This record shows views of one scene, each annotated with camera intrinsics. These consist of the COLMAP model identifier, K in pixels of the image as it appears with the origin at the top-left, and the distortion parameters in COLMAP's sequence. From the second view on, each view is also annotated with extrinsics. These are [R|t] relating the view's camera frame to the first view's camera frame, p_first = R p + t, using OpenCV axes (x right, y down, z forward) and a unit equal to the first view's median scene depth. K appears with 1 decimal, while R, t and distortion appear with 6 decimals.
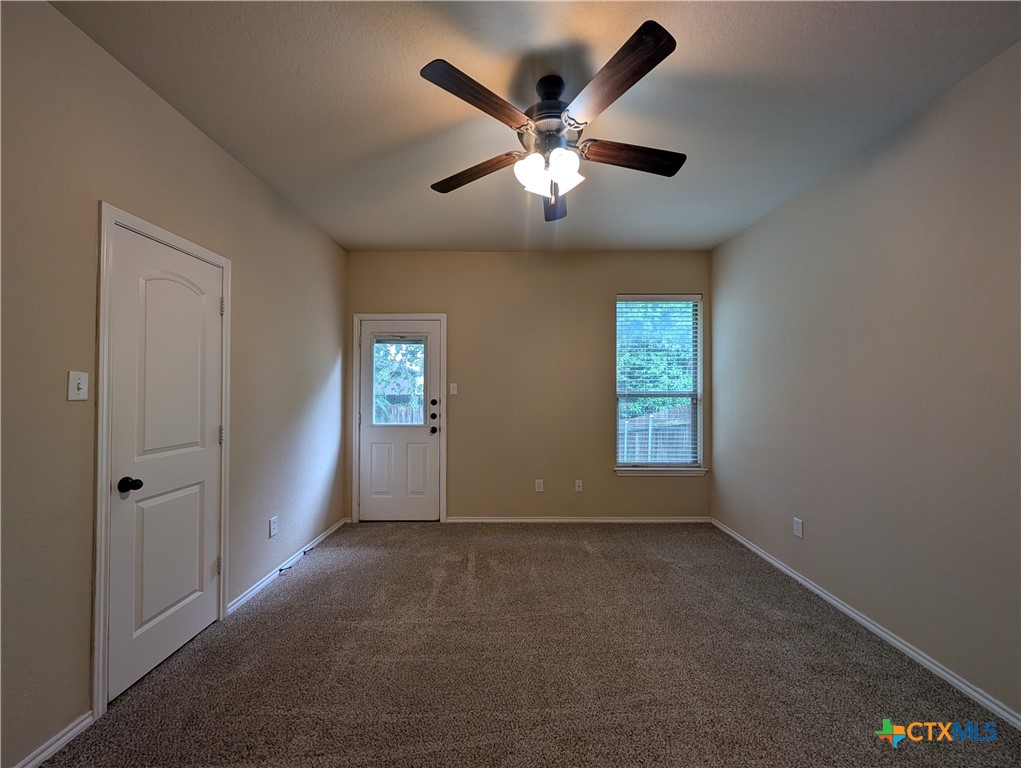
lens RADIAL K [[389.4, 0, 510.8], [0, 389.4, 385.1], [0, 0, 1]] dist [0.000370, -0.000024]
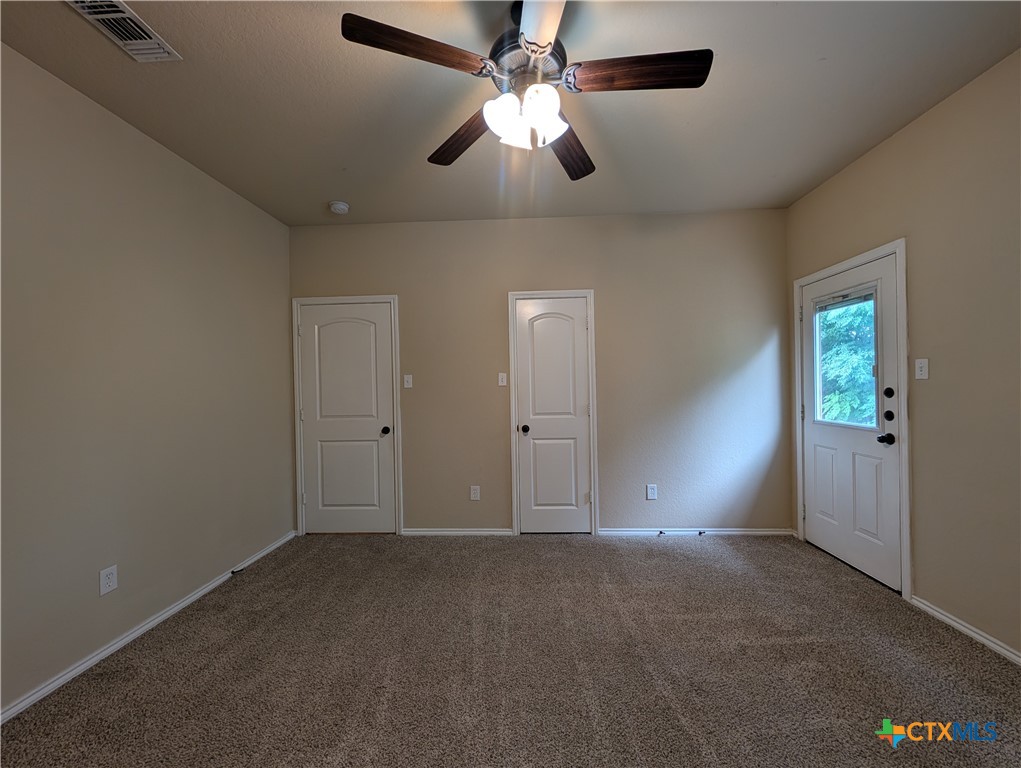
lens RADIAL K [[389.4, 0, 511.6], [0, 389.4, 382.2], [0, 0, 1]] dist [0.000370, -0.000024]
pose [[-0.048246, -0.005611, -0.998820, 0.436109], [0.032527, 0.999445, -0.007186, 0.013421], [0.998306, -0.032835, -0.048037, 0.452404]]
